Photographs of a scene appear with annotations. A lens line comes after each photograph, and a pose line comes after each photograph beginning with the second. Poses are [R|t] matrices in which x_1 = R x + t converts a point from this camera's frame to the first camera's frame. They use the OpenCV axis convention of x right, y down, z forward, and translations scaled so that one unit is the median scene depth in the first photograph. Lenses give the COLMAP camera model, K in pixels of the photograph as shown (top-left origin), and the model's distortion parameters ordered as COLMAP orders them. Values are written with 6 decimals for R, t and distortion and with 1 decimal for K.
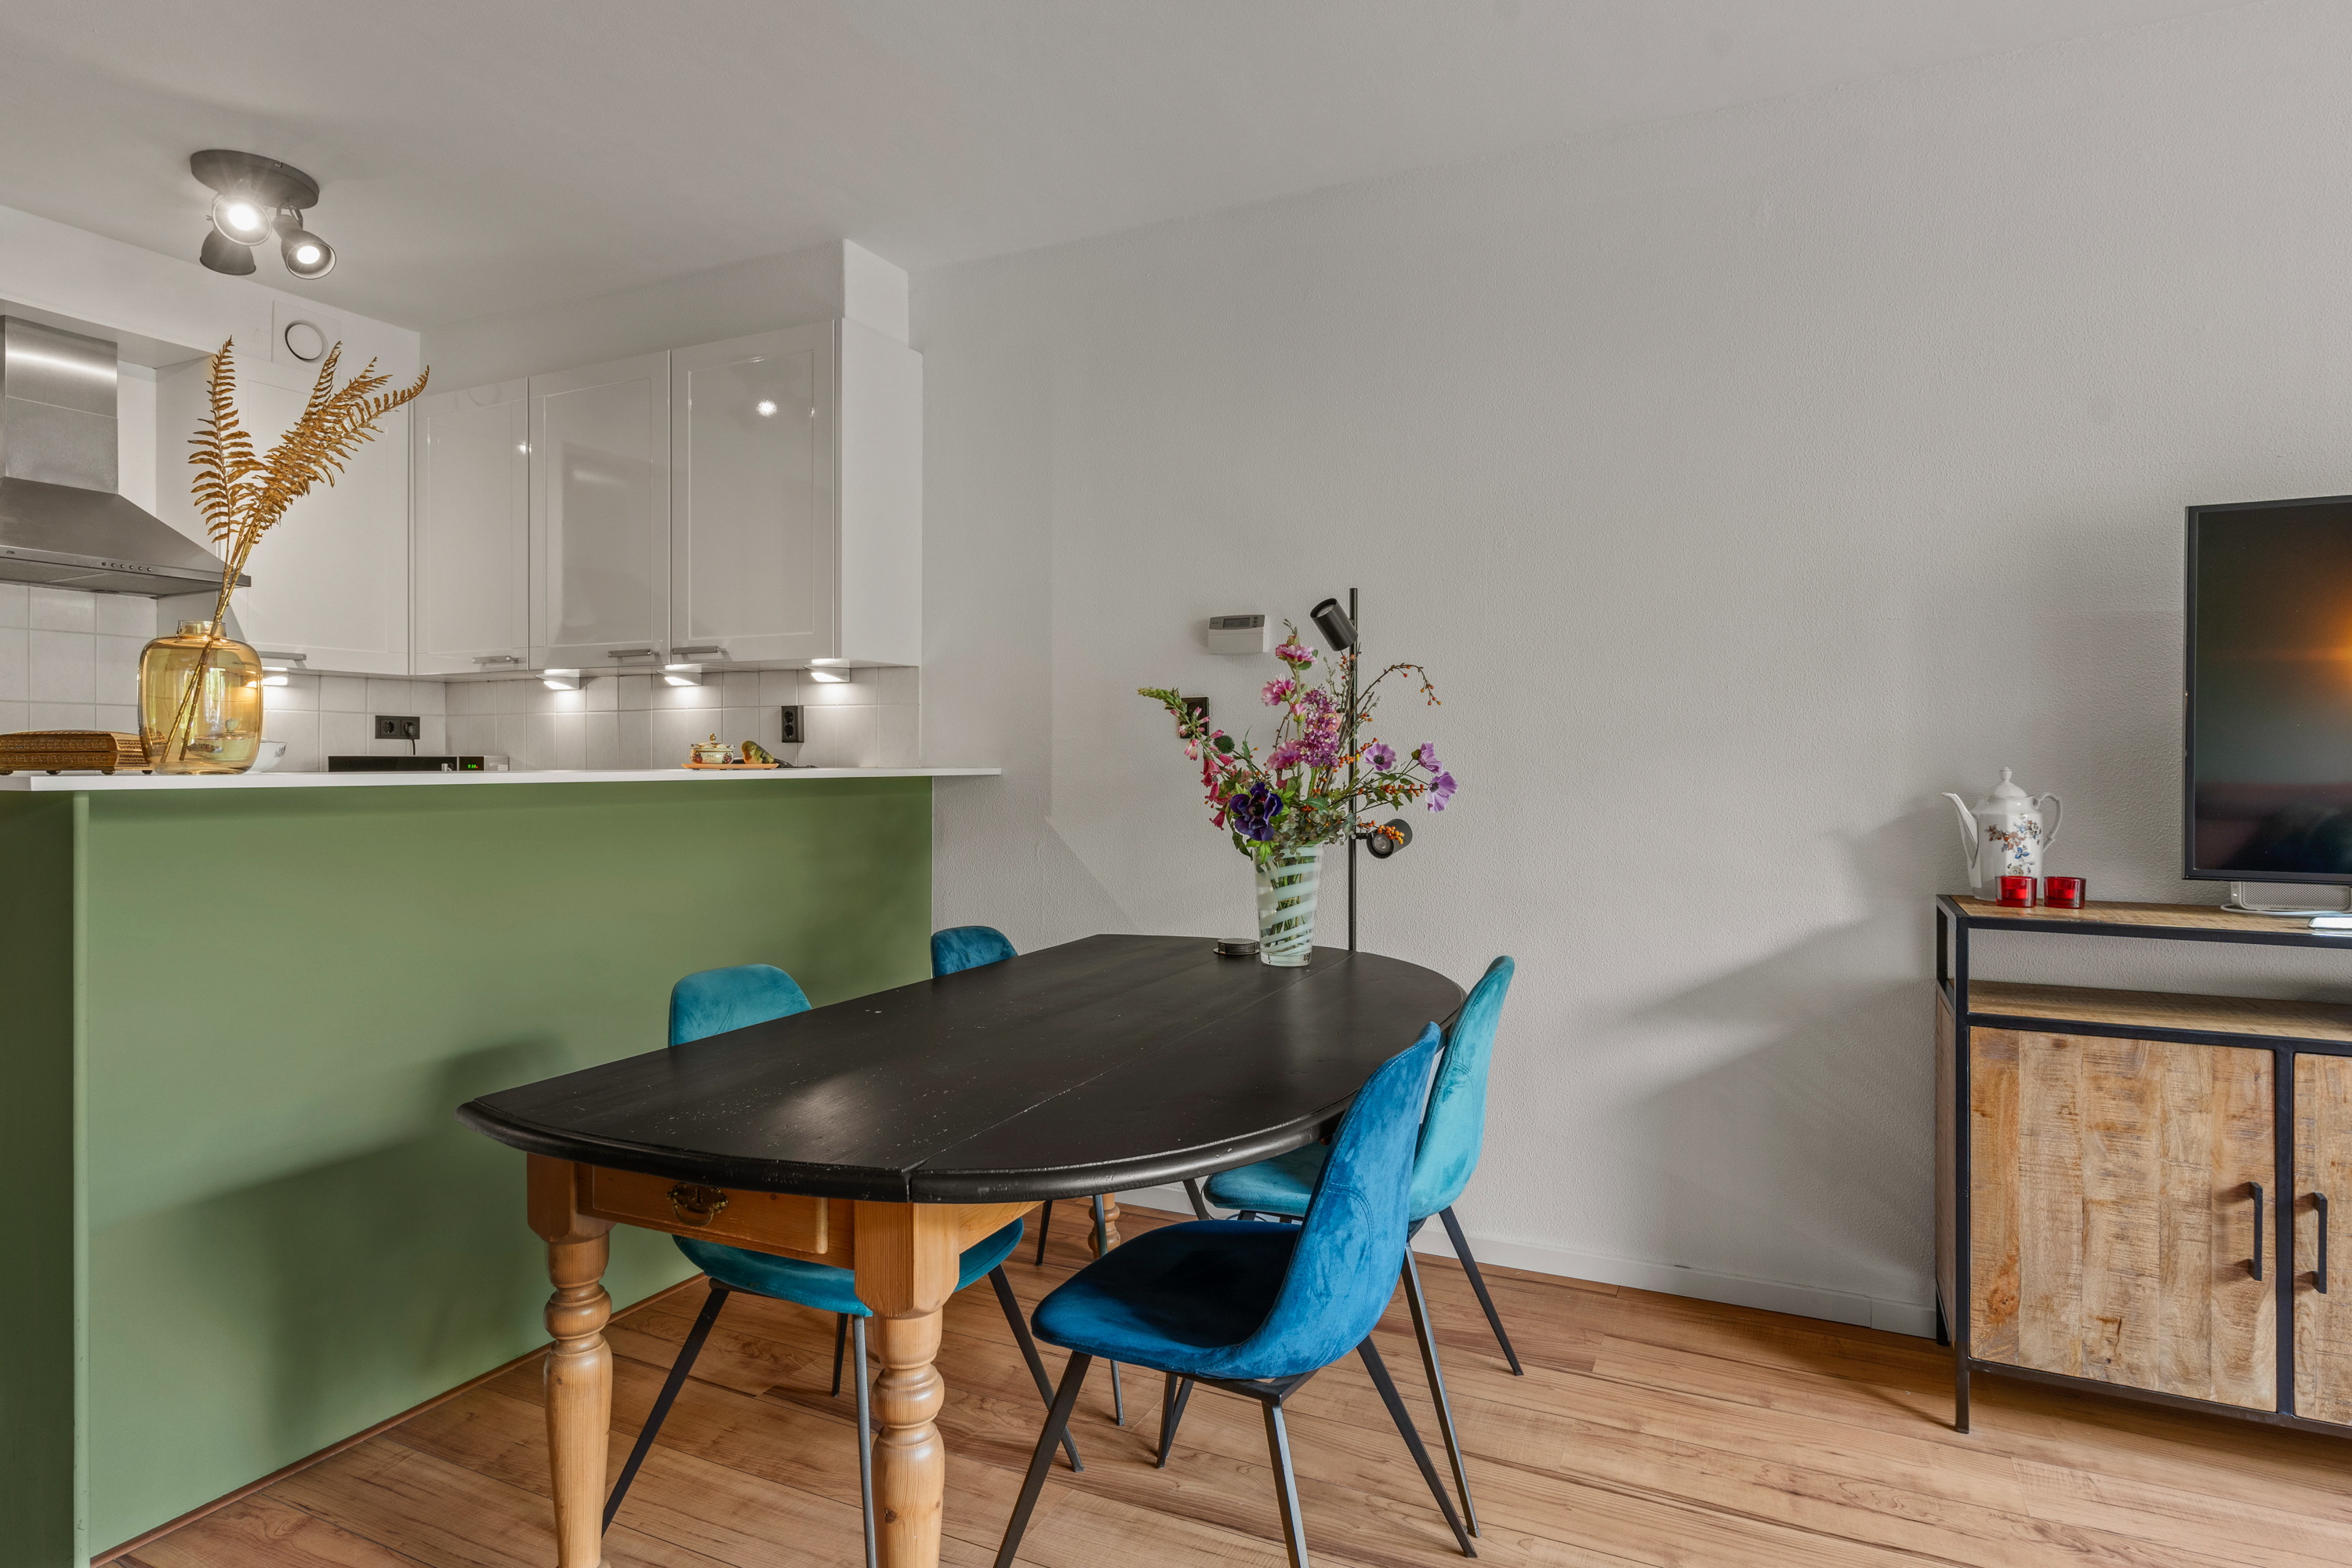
lens RADIAL K [[1296.8, 0, 1172.9], [0, 1296.8, 761.9], [0, 0, 1]] dist [0.001723, 0.001810]
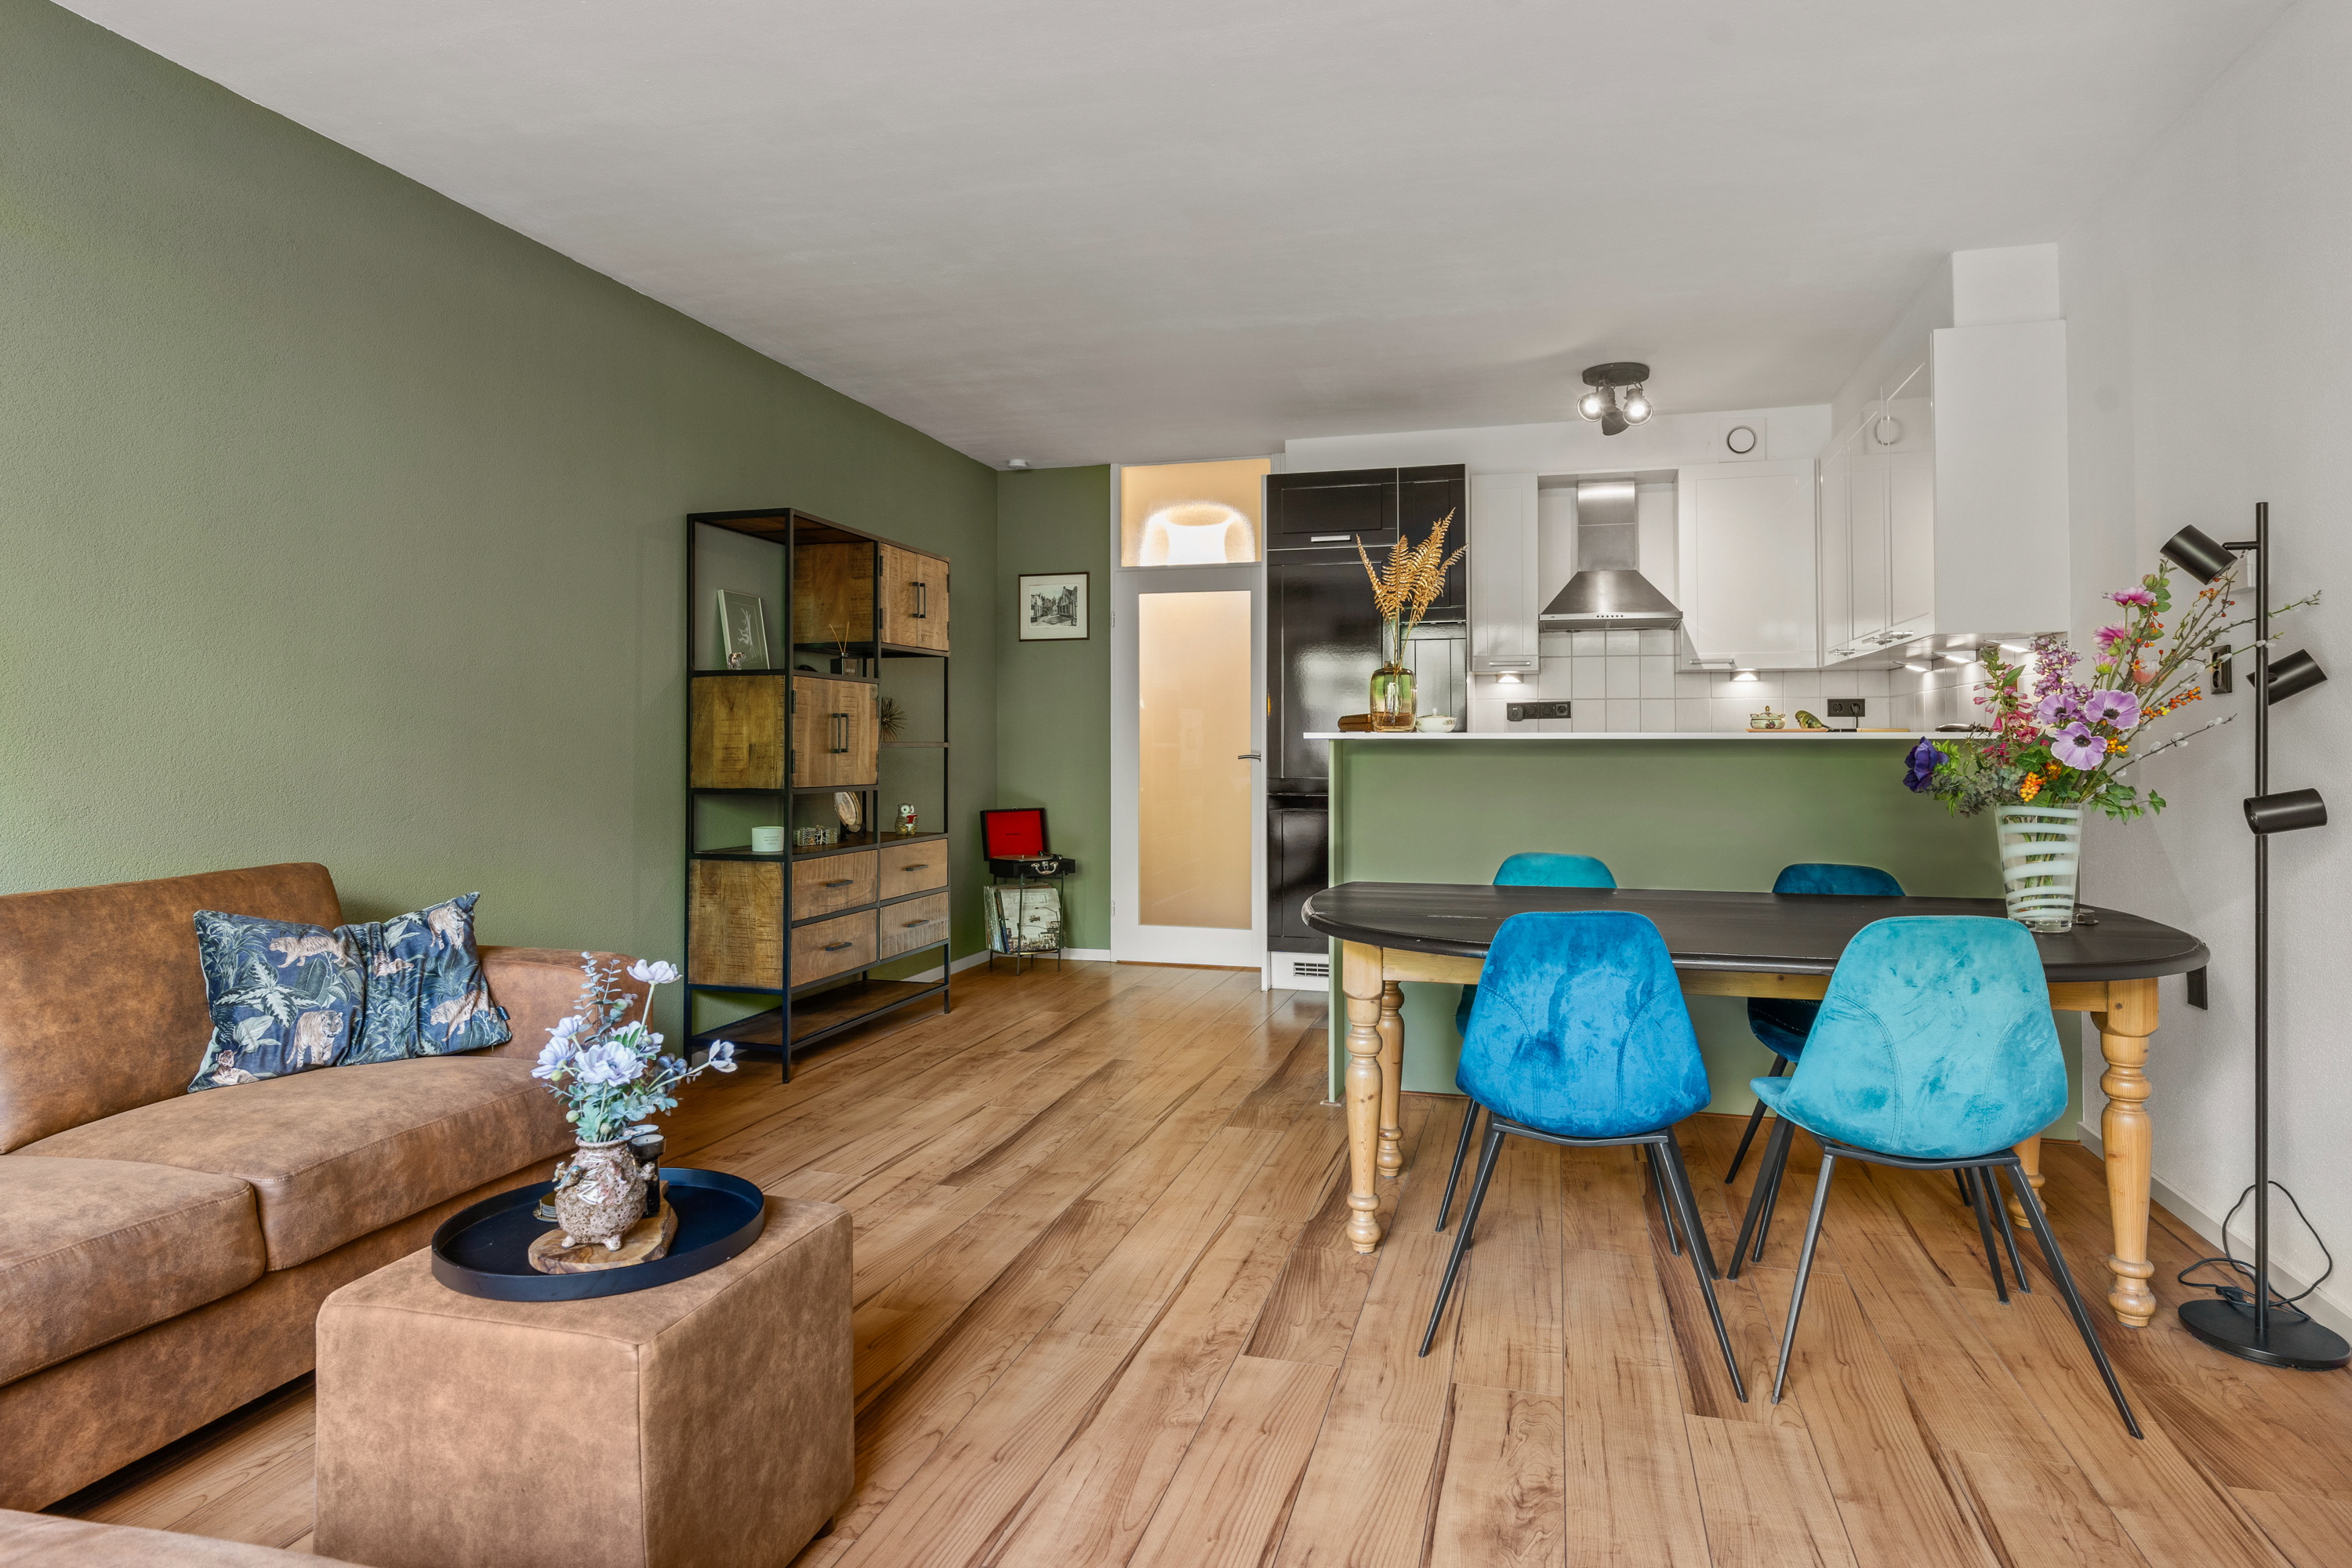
lens RADIAL K [[1280.4, 0, 1180.4], [0, 1280.4, 736.8], [0, 0, 1]] dist [0.001013, 0.000570]
pose [[0.168229, -0.005493, -0.985733, 0.701008], [-0.004472, 0.999970, -0.006336, 0.017073], [0.985738, 0.005474, 0.168199, 0.172563]]
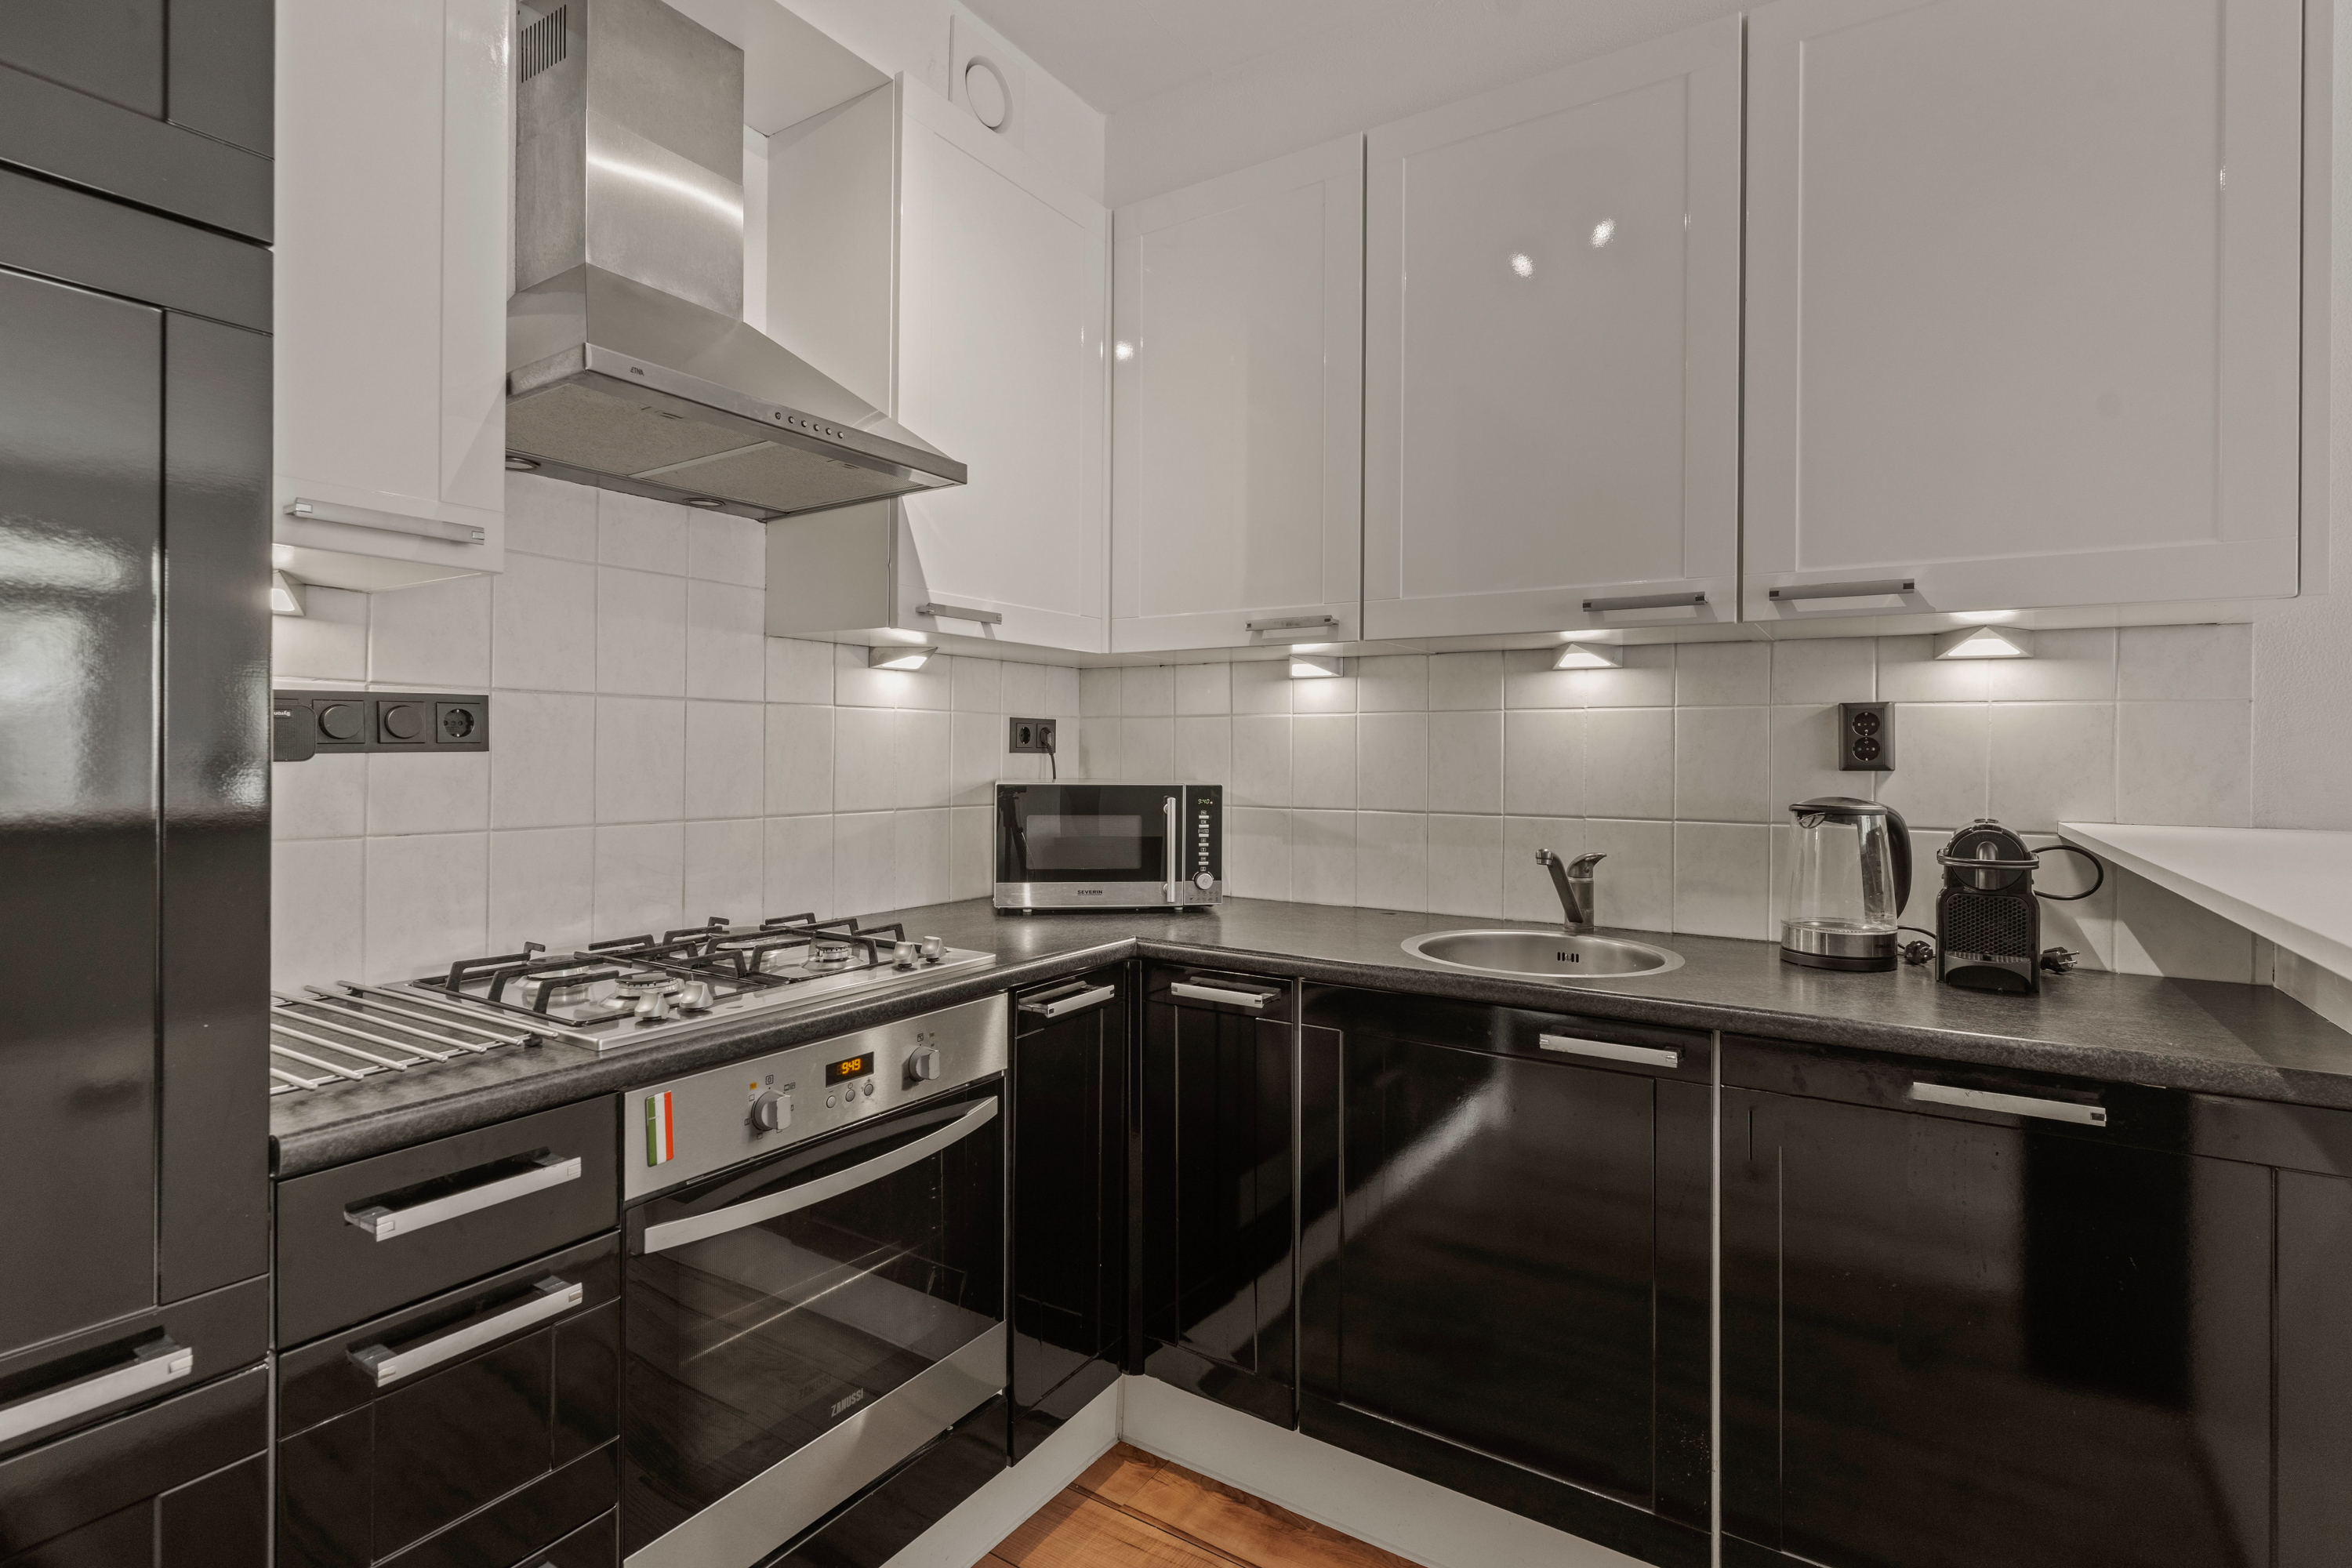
lens RADIAL K [[1133.9, 0, 1180.1], [0, 1133.9, 749.8], [0, 0, 1]] dist [0.003275, 0.000767]
pose [[0.993182, 0.005596, -0.116436, -0.584705], [-0.006114, 0.999973, -0.004093, -0.022161], [0.116410, 0.004777, 0.993190, 0.556143]]
